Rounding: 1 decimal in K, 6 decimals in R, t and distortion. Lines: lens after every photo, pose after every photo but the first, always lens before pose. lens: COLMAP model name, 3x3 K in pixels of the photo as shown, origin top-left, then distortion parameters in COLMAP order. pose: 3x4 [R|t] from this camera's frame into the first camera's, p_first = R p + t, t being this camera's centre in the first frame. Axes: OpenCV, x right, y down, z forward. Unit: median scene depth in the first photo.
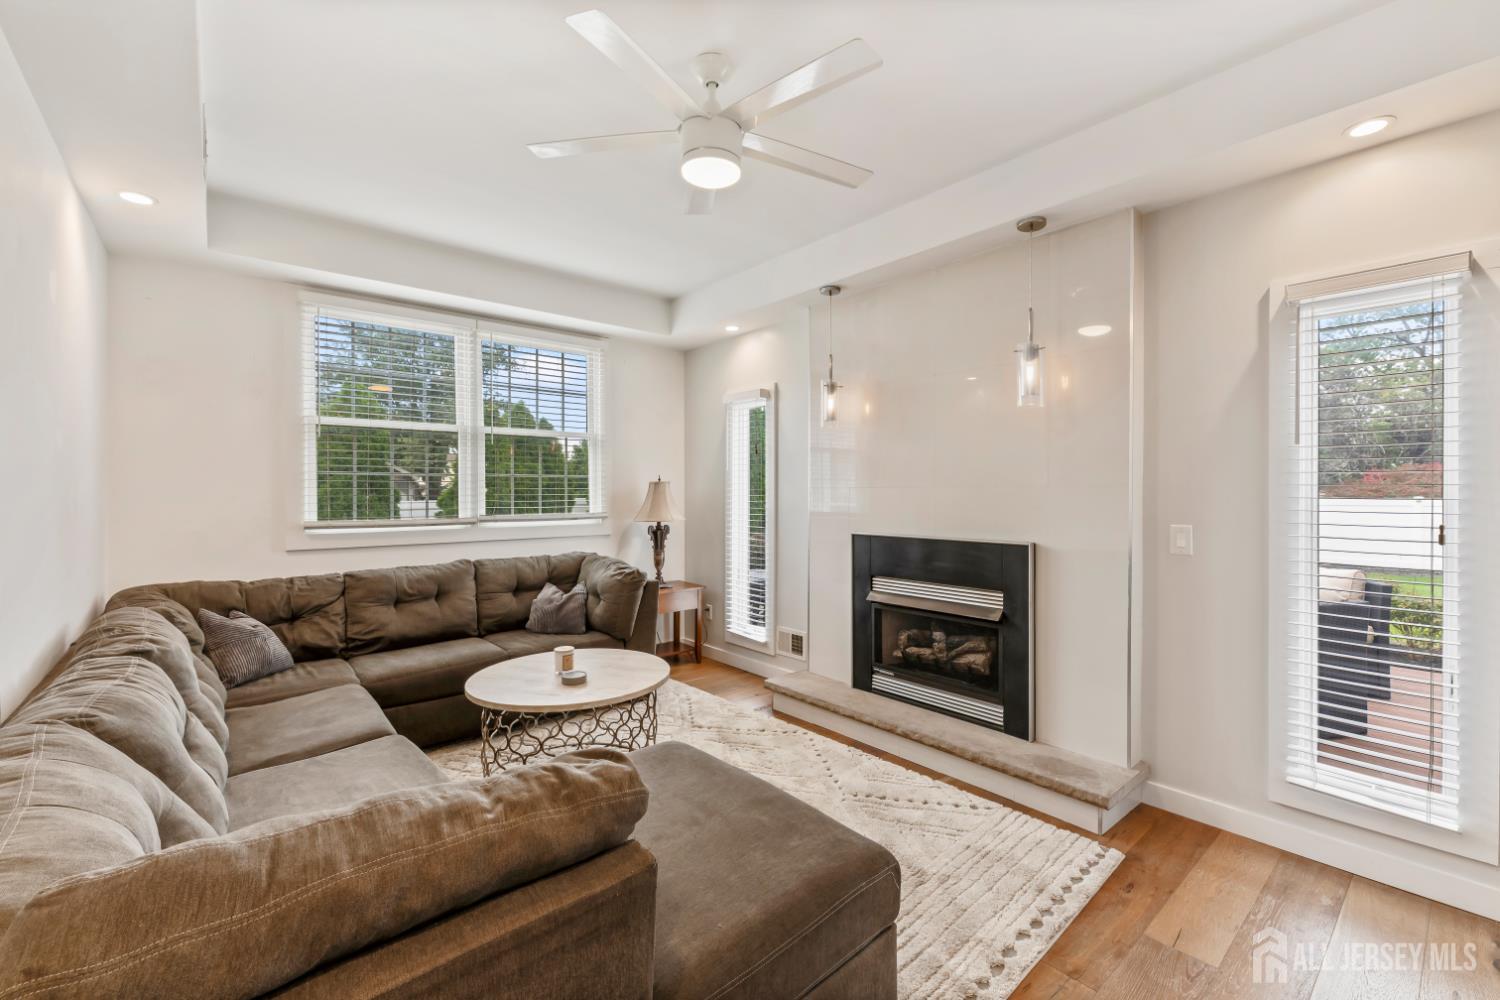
lens RADIAL K [[637.0, 0, 750.3], [0, 637.0, 496.3], [0, 0, 1]] dist [0.001857, -0.000191]
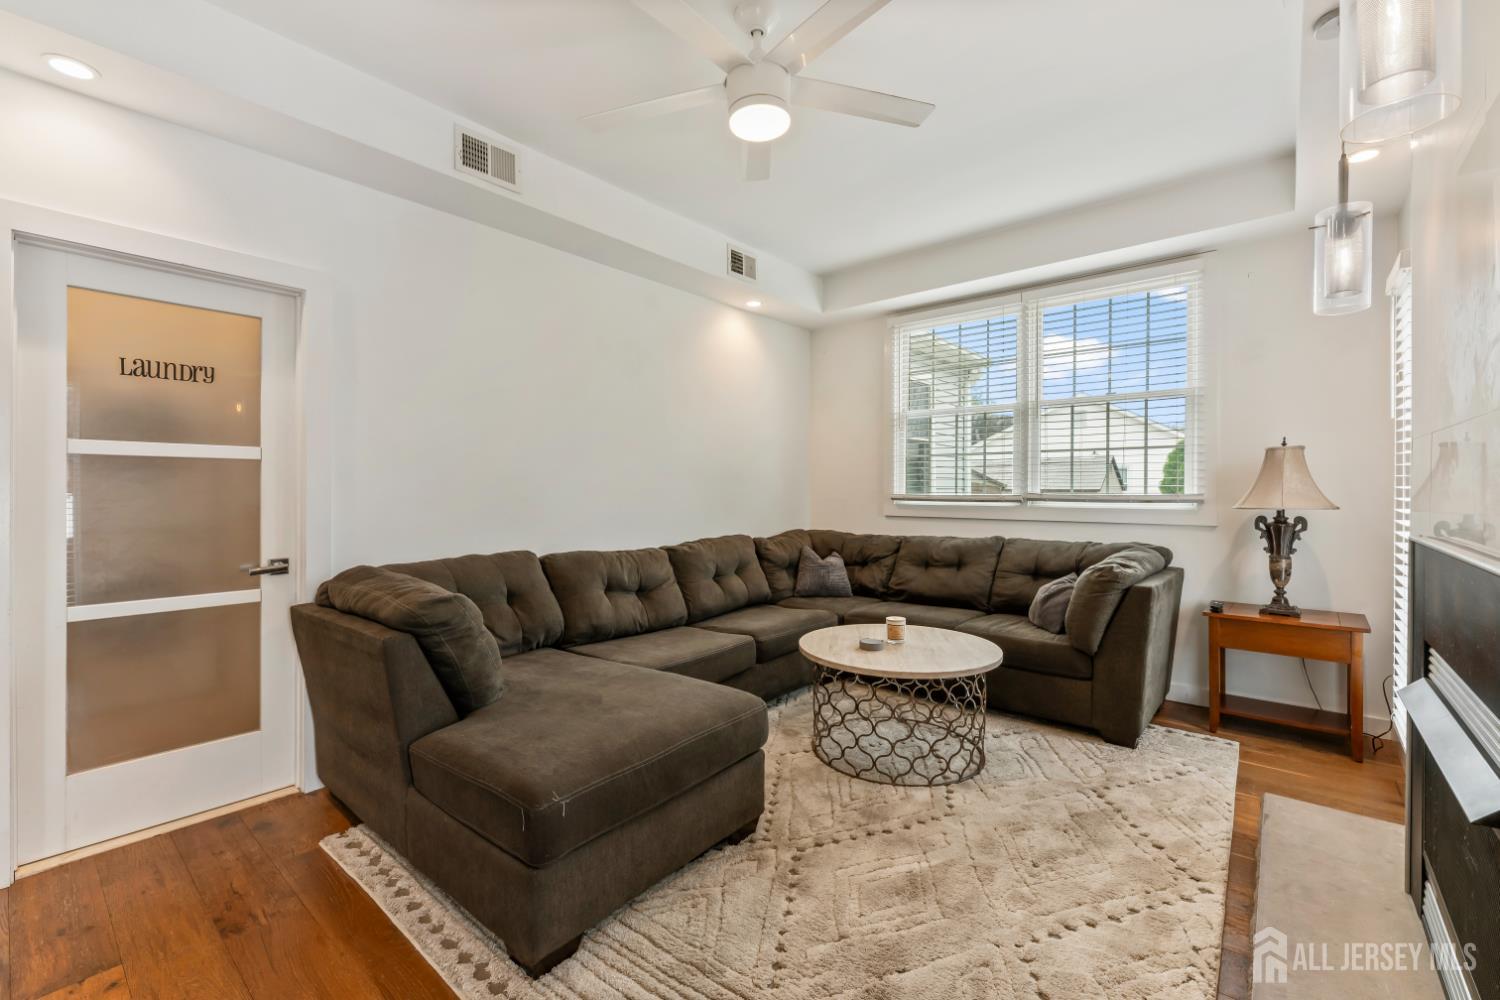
lens RADIAL K [[637.0, 0, 748.1], [0, 637.0, 493.3], [0, 0, 1]] dist [0.001857, -0.000191]
pose [[0.147900, 0.009293, -0.988959, 0.539746], [-0.006835, 0.999942, 0.008374, 0.028301], [0.988979, 0.005521, 0.147954, 0.504708]]
